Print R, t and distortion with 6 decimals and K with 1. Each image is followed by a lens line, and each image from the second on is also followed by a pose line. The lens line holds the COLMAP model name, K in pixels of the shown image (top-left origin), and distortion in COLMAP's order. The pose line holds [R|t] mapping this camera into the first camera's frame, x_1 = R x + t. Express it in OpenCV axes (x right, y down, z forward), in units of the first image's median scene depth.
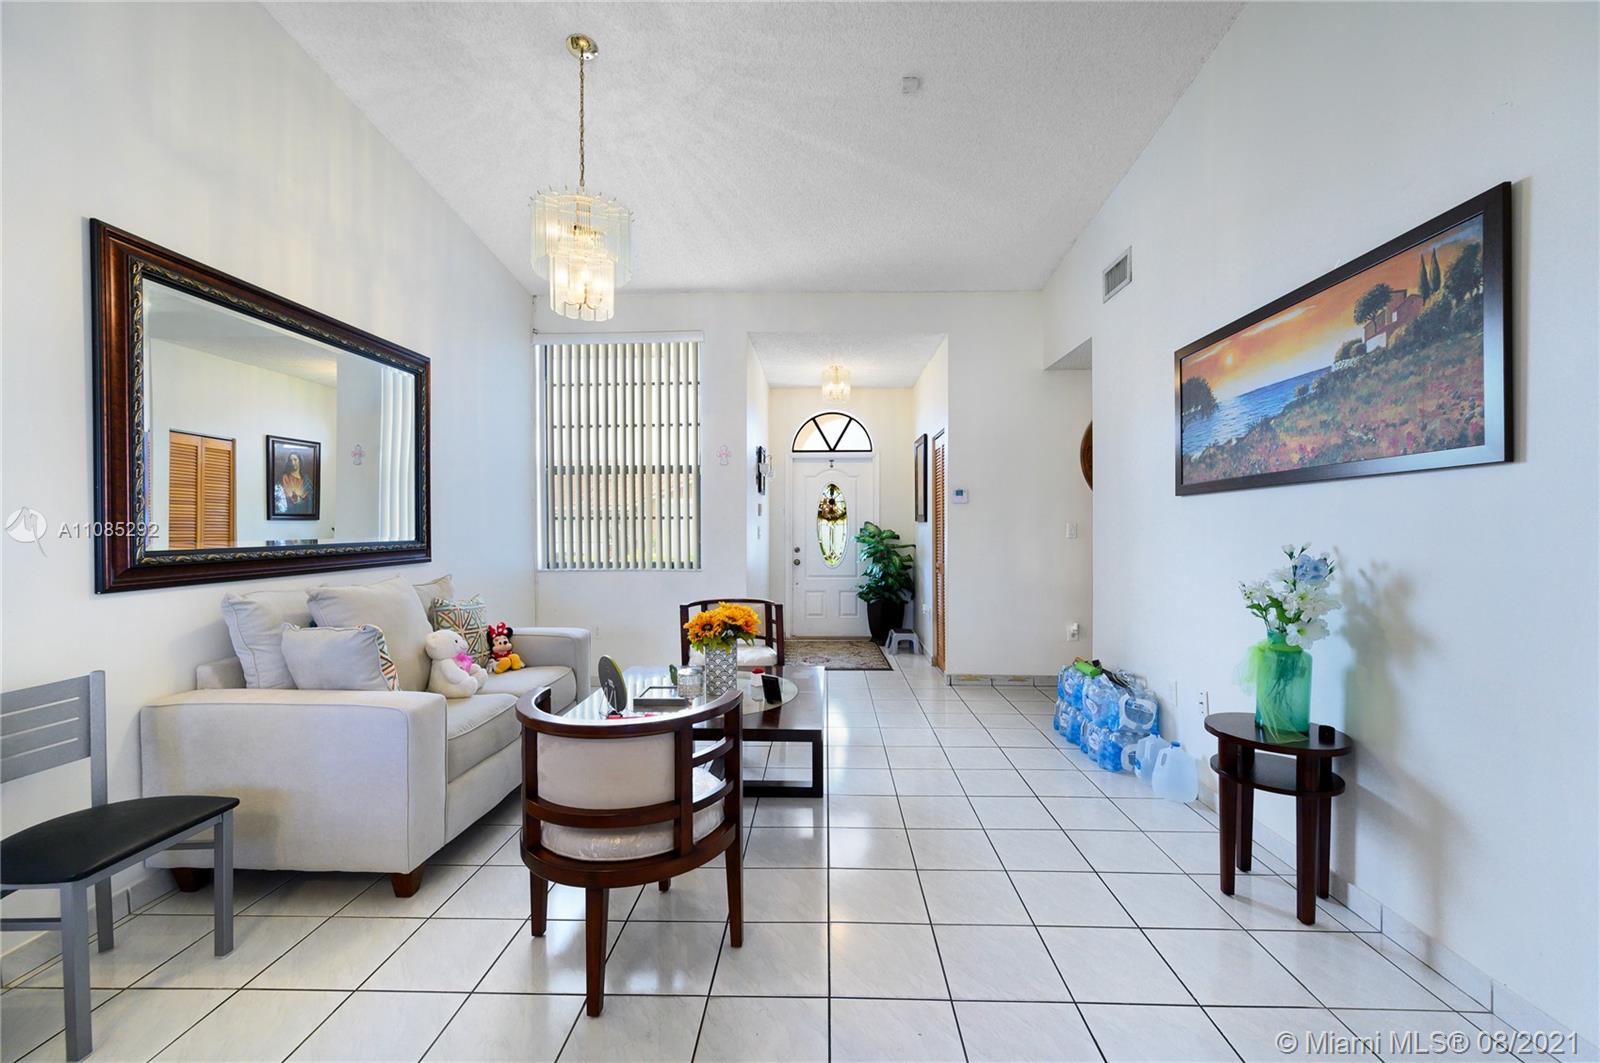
lens RADIAL K [[648.0, 0, 798.8], [0, 648.0, 532.0], [0, 0, 1]] dist [-0.005001, 0.000100]
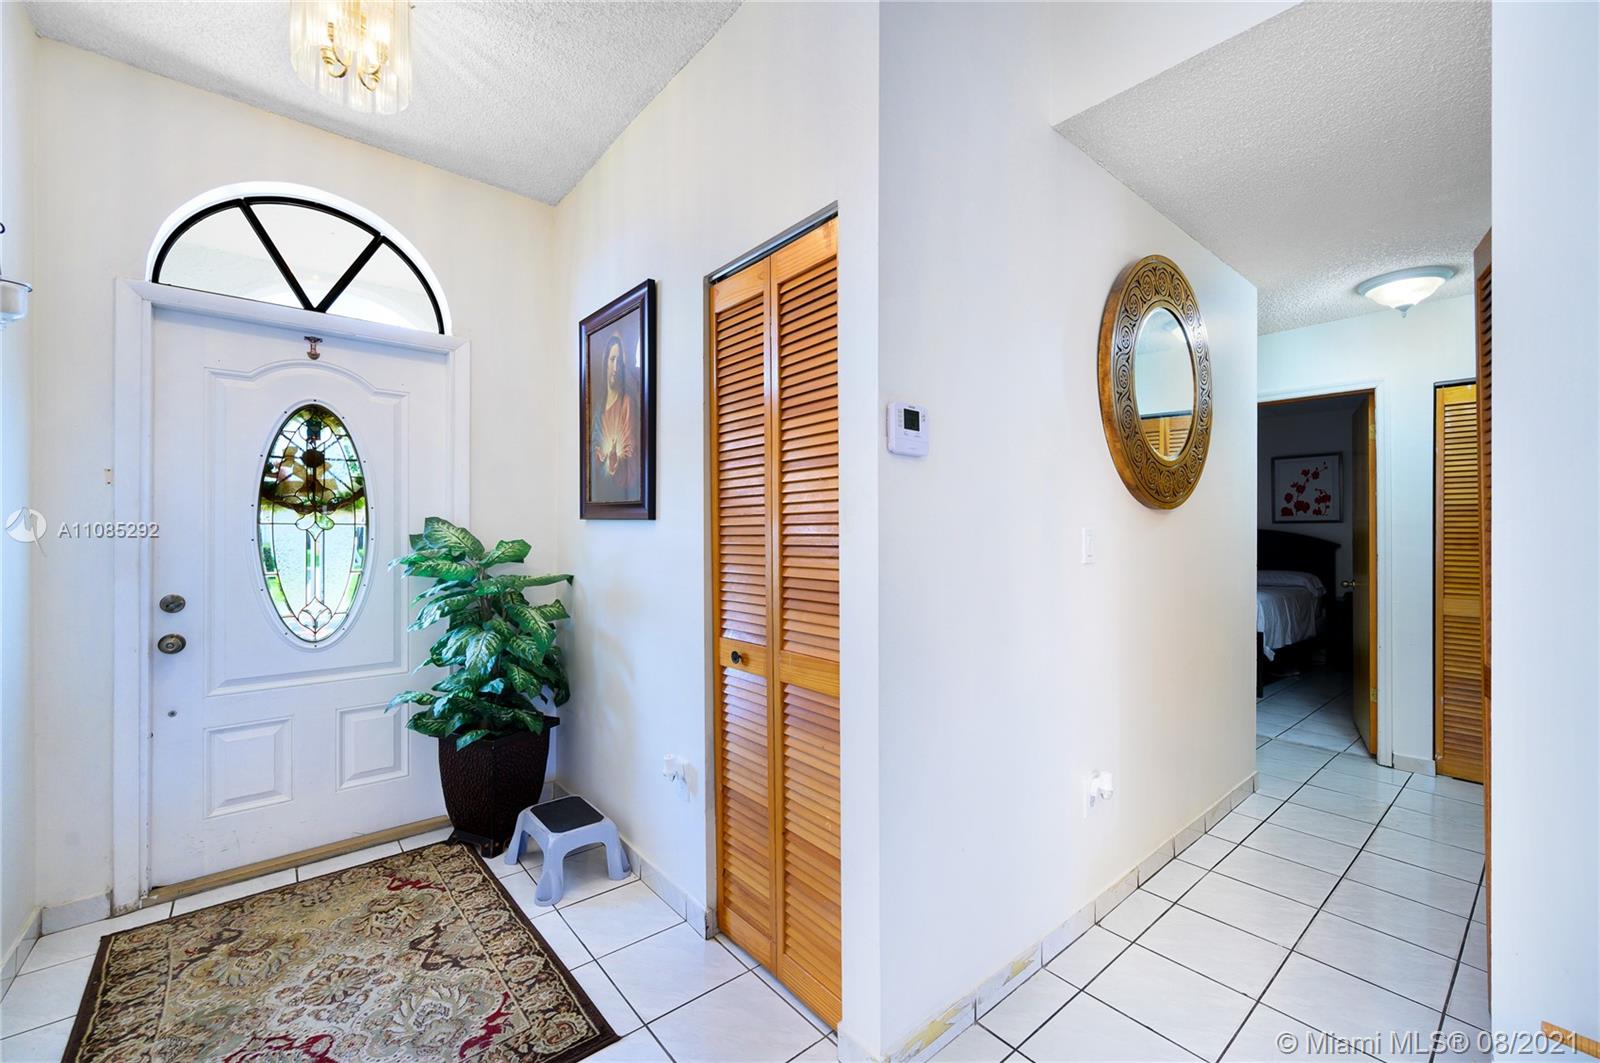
lens RADIAL K [[648.0, 0, 829.3], [0, 648.0, 542.3], [0, 0, 1]] dist [-0.005001, 0.000100]
pose [[0.723896, -0.001809, 0.689906, 0.012805], [-0.005077, 0.999956, 0.007949, -0.005977], [-0.689890, -0.009257, 0.723855, 0.579933]]
